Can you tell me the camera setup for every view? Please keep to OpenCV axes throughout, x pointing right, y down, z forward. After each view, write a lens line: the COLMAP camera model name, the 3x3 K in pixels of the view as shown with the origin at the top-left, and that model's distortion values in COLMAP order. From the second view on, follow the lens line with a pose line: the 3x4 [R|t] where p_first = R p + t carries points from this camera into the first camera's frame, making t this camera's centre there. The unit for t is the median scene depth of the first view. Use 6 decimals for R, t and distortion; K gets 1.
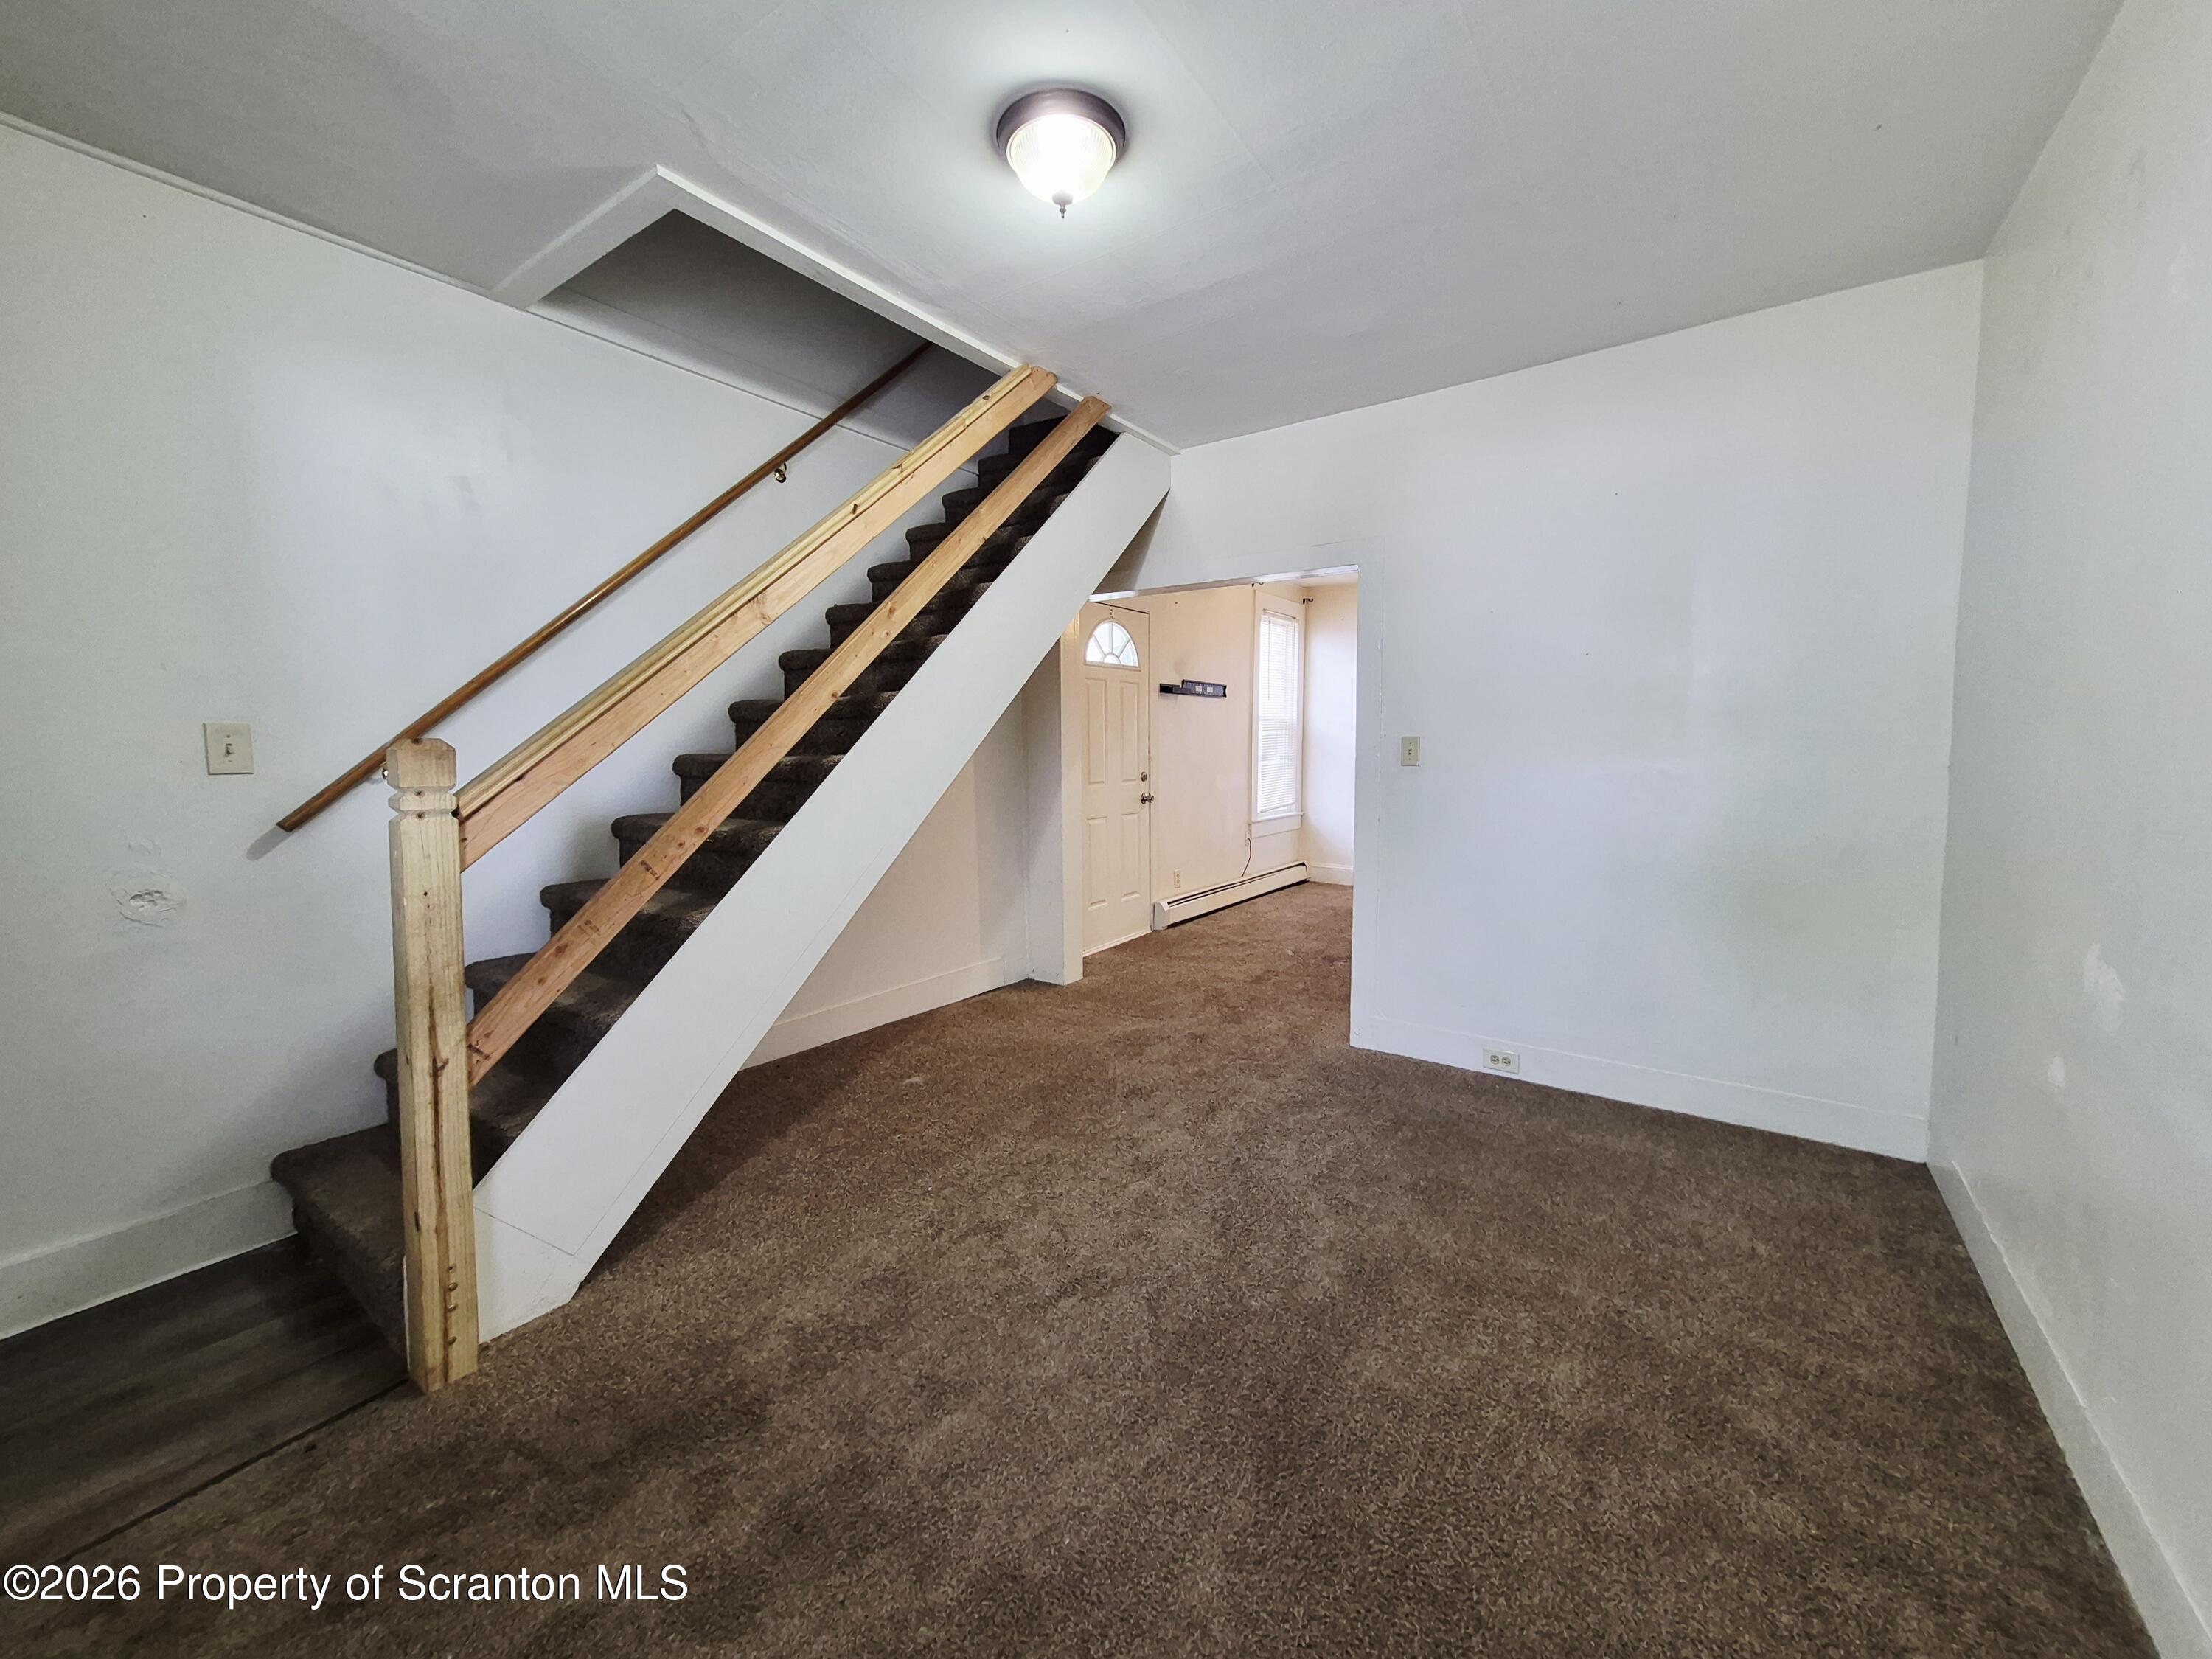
lens RADIAL K [[868.6, 0, 1104.9], [0, 868.6, 824.8], [0, 0, 1]] dist [0.001972, 0.000086]
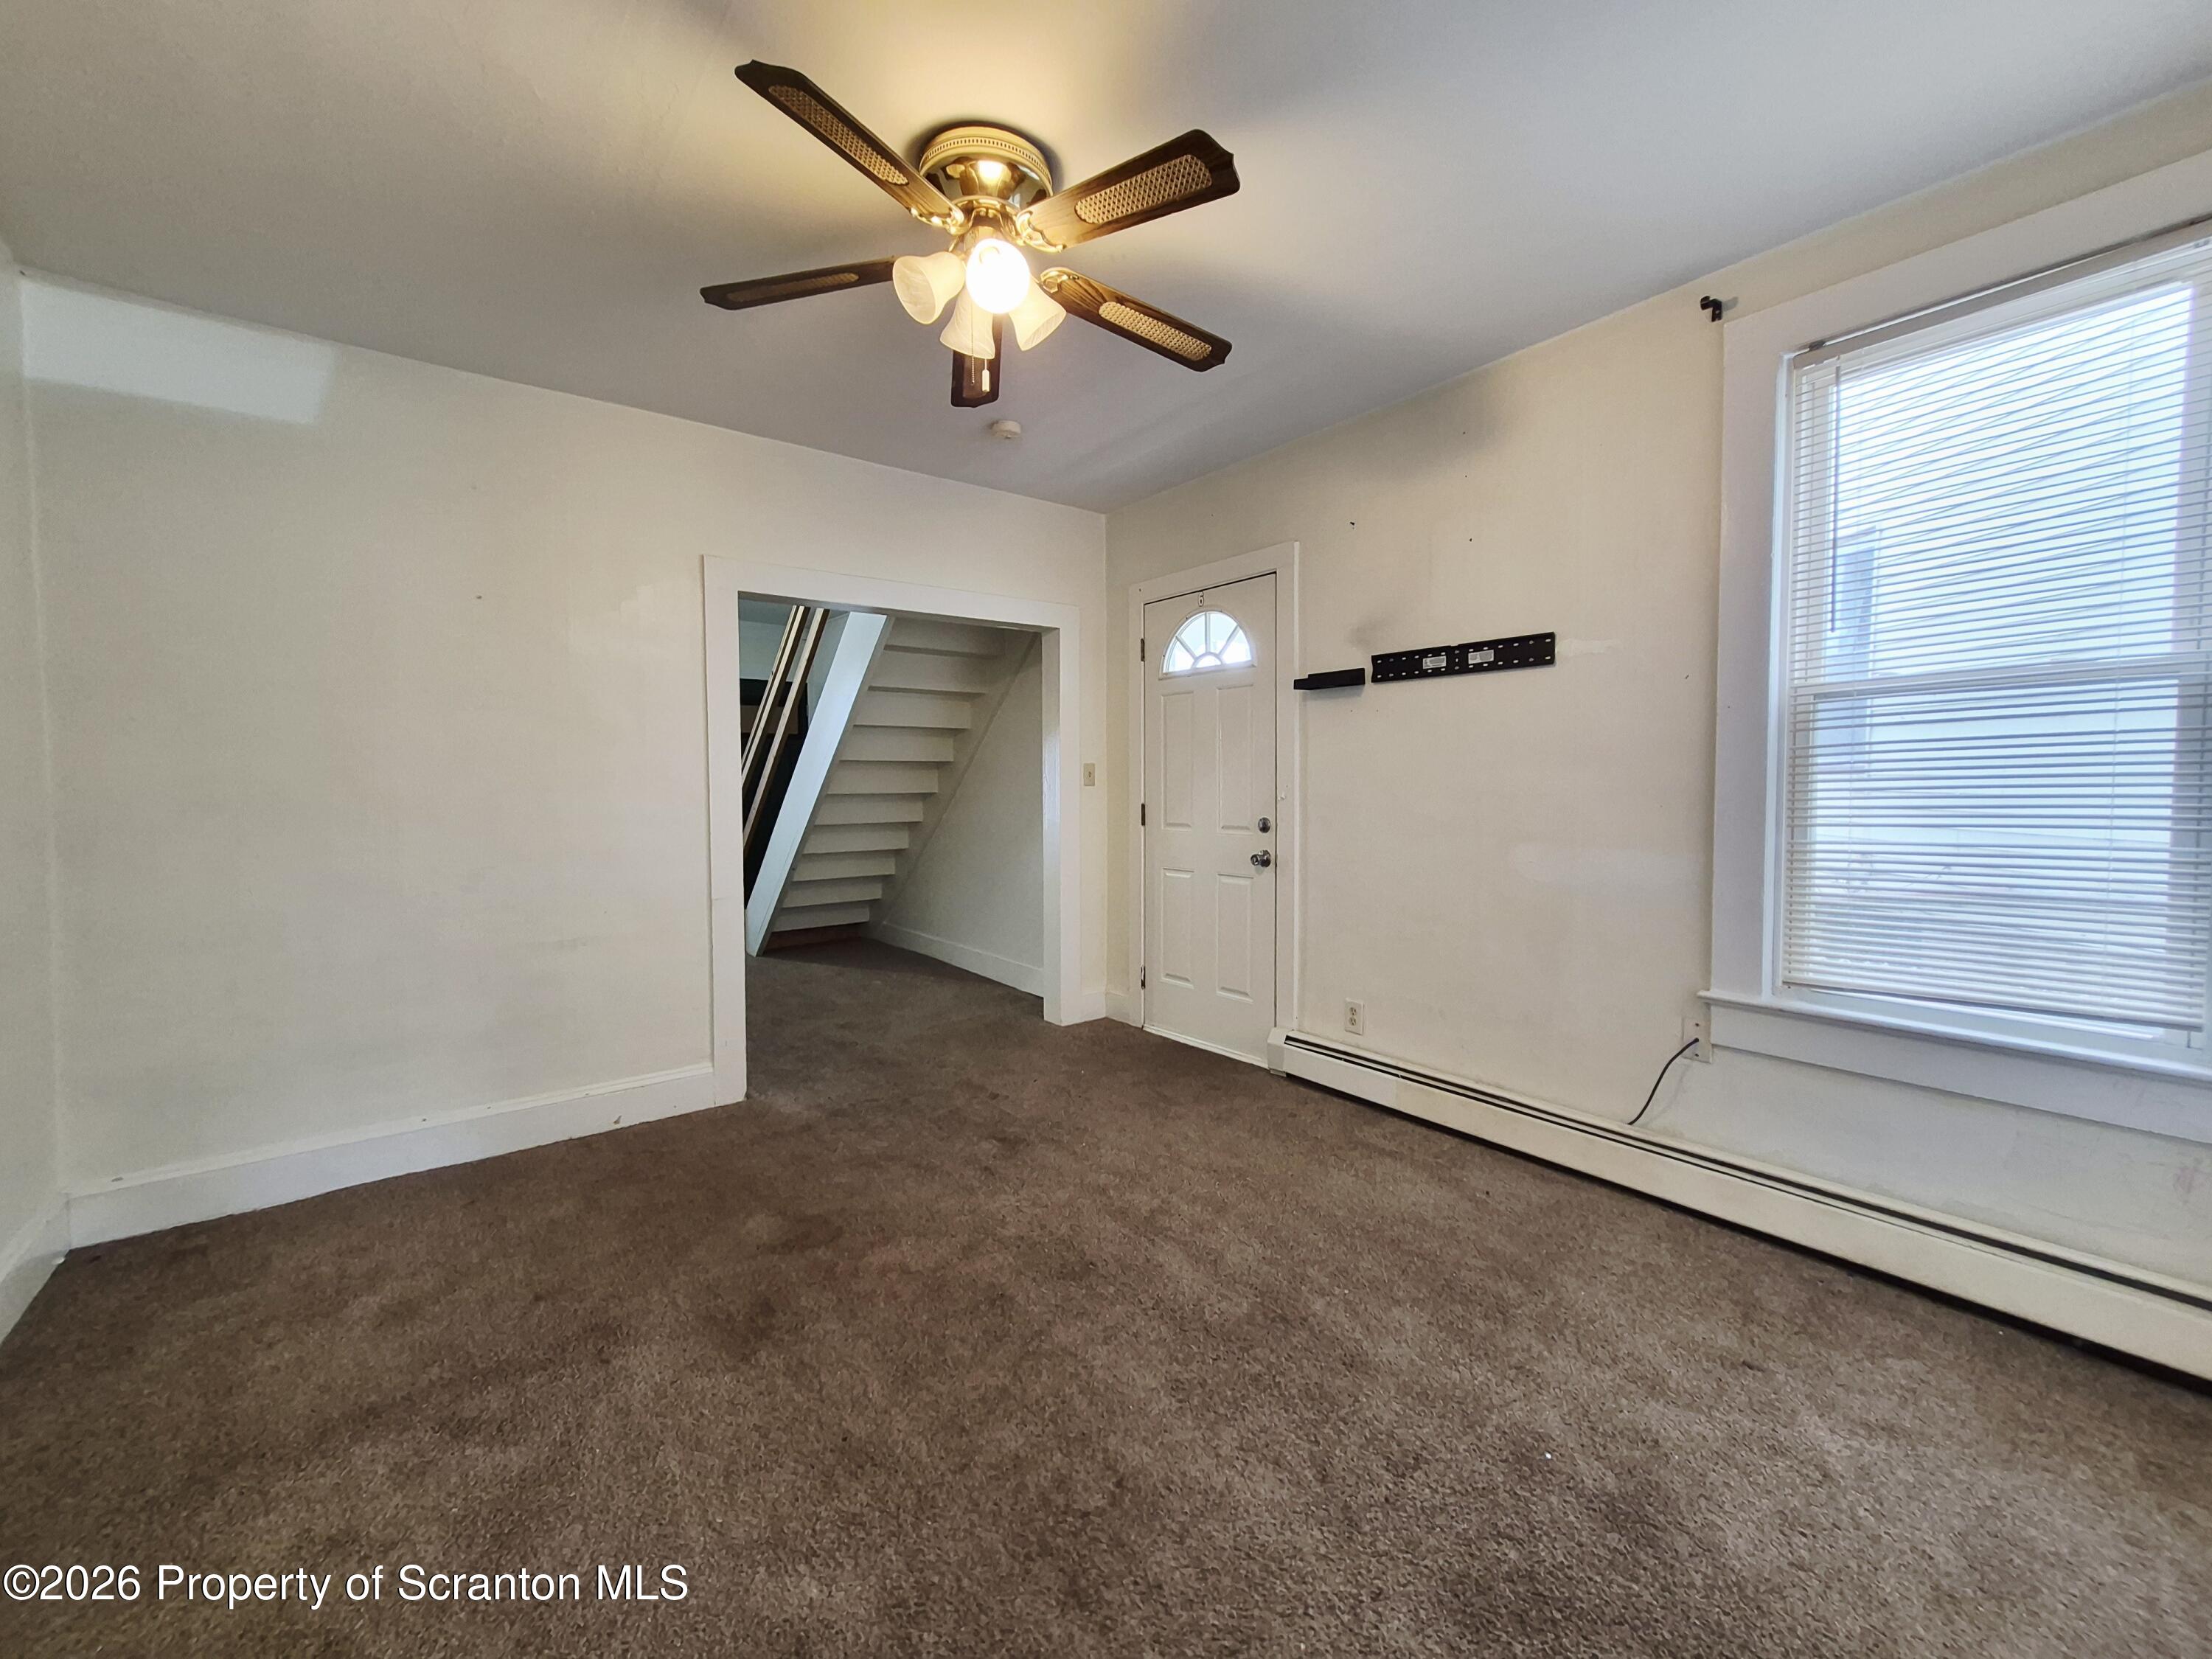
lens RADIAL K [[868.6, 0, 1105.9], [0, 868.6, 830.2], [0, 0, 1]] dist [0.001972, 0.000086]
pose [[-0.278957, 0.061796, -0.958313, 0.730277], [-0.080604, 0.992899, 0.087490, -0.102879], [0.956915, 0.101650, -0.271995, 1.101332]]
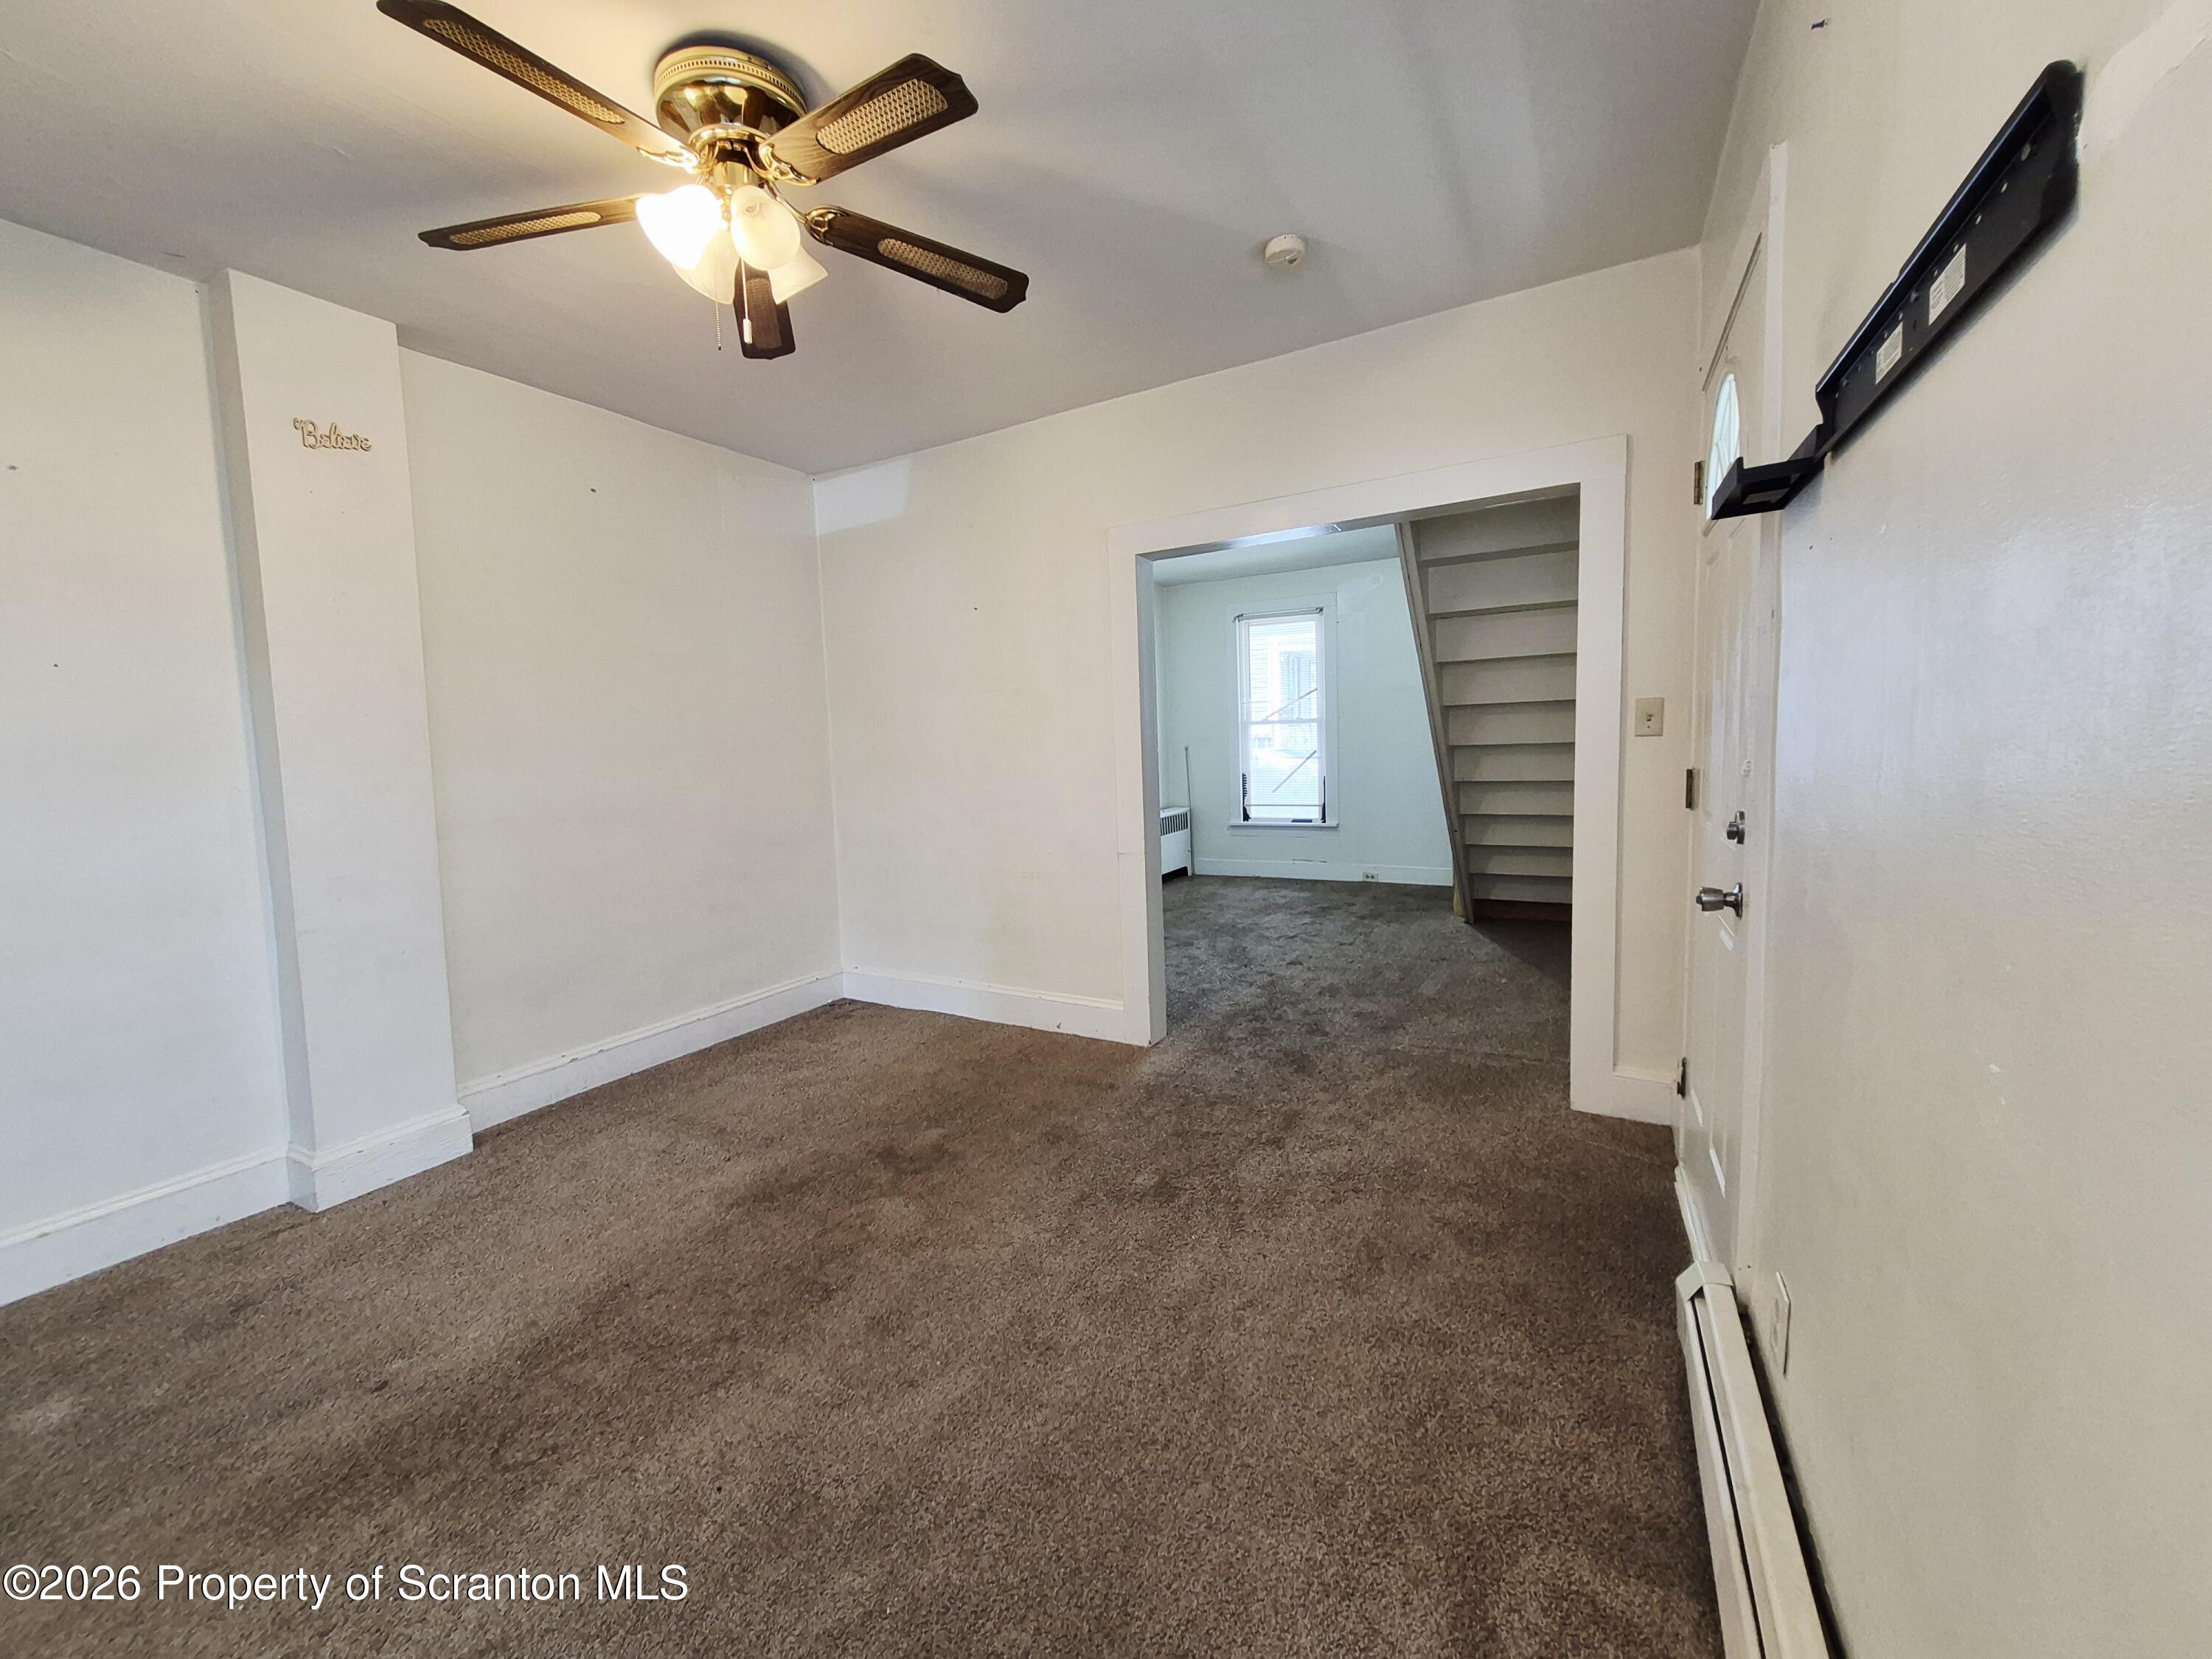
lens RADIAL K [[868.6, 0, 1097.6], [0, 868.6, 827.8], [0, 0, 1]] dist [0.001972, 0.000086]
pose [[-0.993649, 0.052349, -0.099608, 0.305567], [0.032274, 0.980589, 0.193398, -0.125195], [0.107799, 0.188955, -0.976051, 1.311019]]
